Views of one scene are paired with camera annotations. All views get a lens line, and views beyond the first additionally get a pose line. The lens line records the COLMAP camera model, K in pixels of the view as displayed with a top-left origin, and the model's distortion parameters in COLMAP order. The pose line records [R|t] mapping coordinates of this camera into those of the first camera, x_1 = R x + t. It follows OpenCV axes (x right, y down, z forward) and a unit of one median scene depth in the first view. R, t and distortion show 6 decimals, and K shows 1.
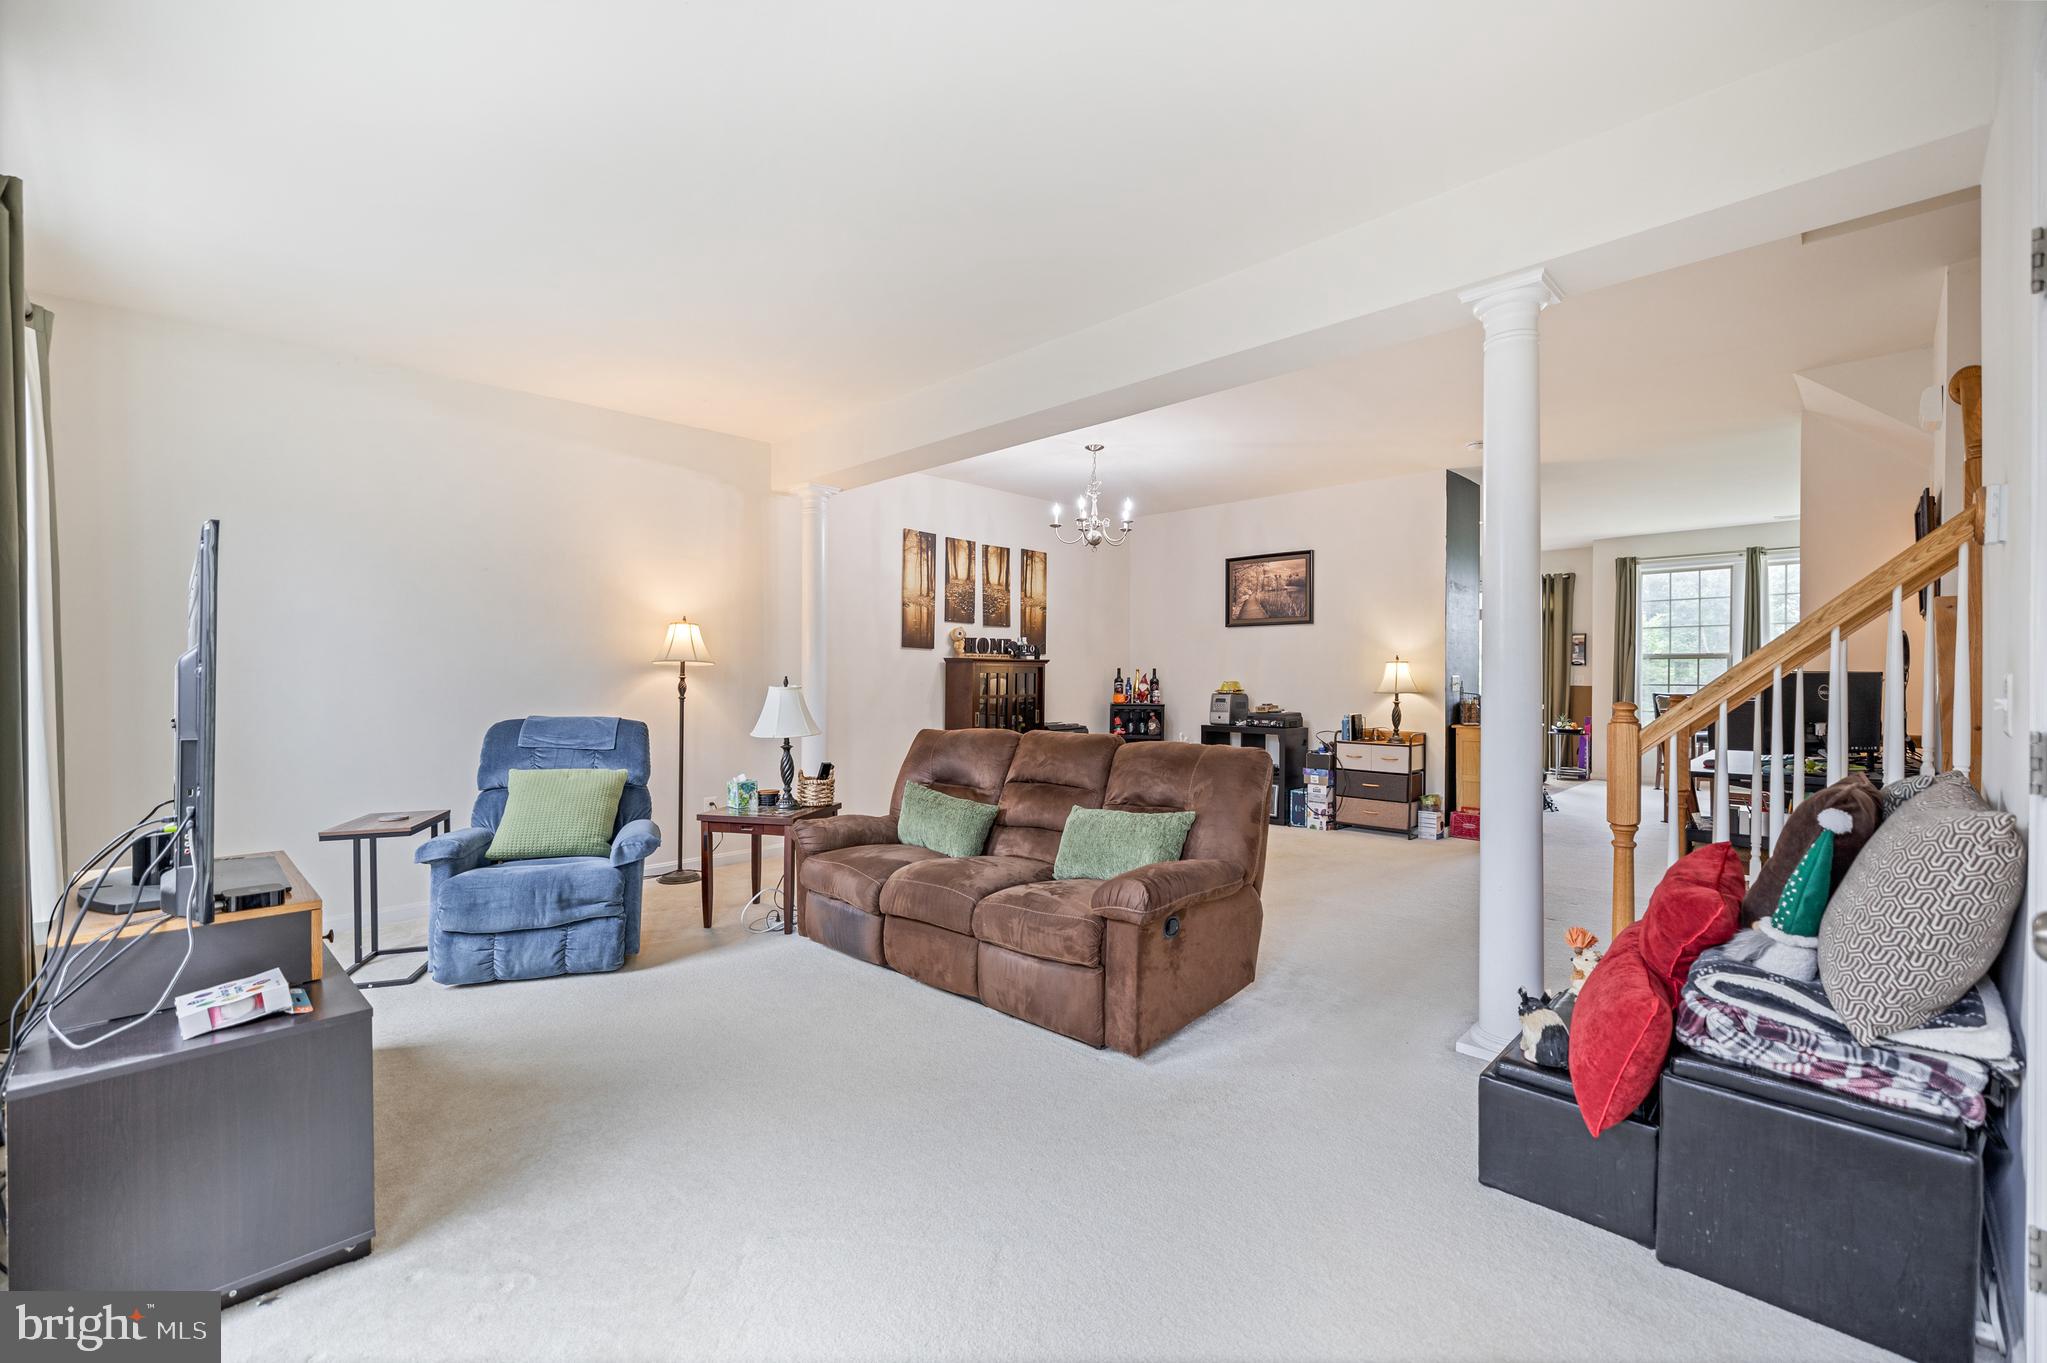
lens RADIAL K [[821.1, 0, 1024.8], [0, 821.1, 669.6], [0, 0, 1]] dist [0.000750, 0.000026]
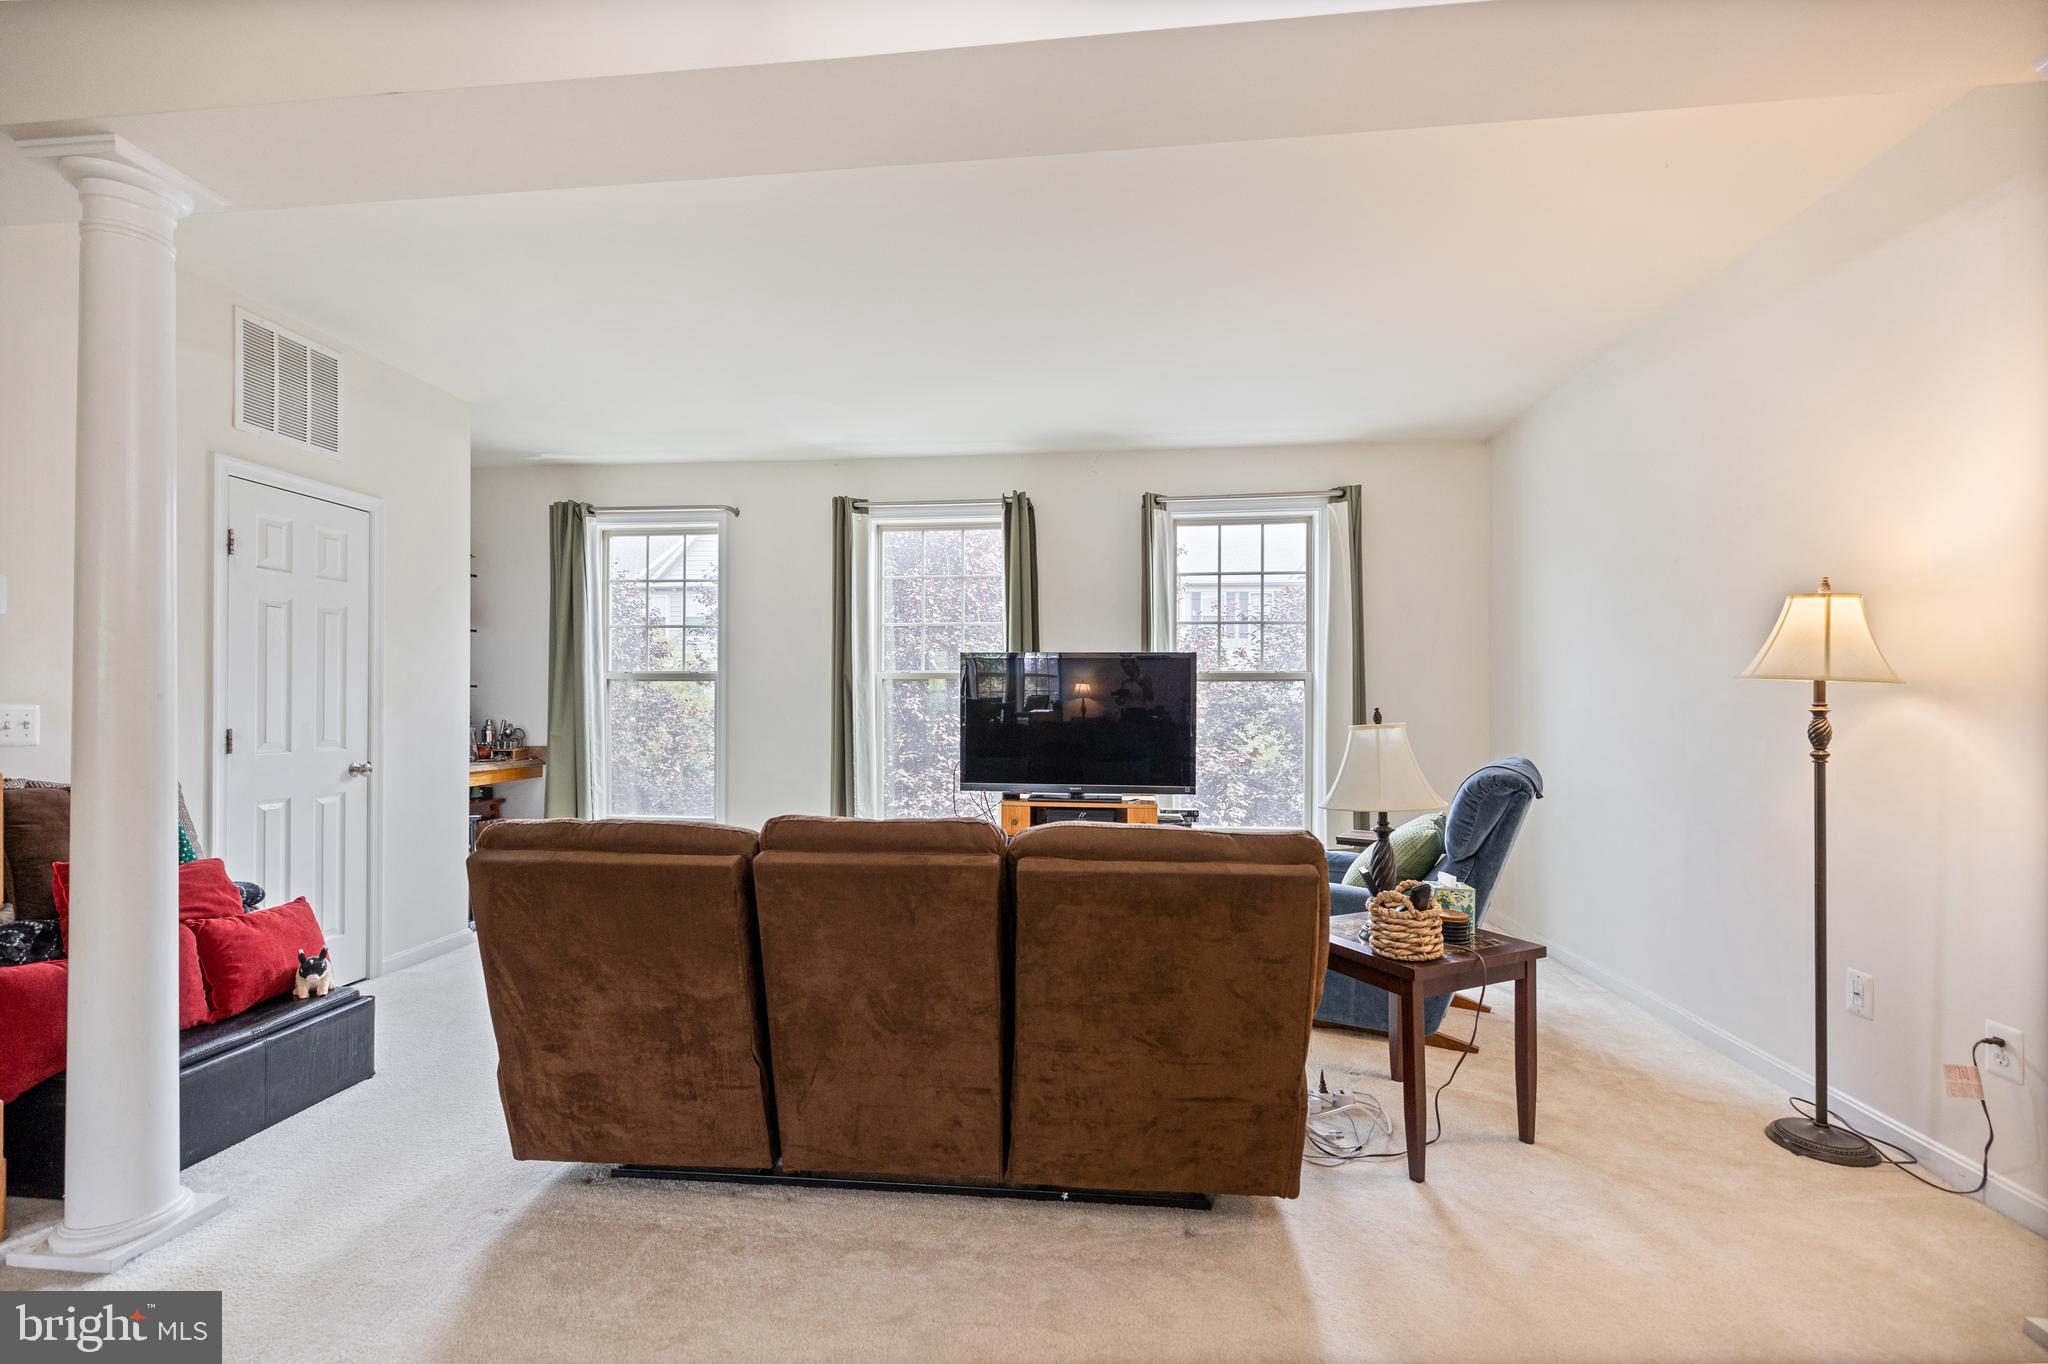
lens RADIAL K [[876.2, 0, 1021.4], [0, 876.2, 707.2], [0, 0, 1]] dist [0.001281, 0.000513]
pose [[-0.769059, -0.001102, -0.639177, 0.179922], [0.001219, 0.999994, -0.003190, 0.005977], [0.639176, -0.003233, -0.769053, 0.782575]]
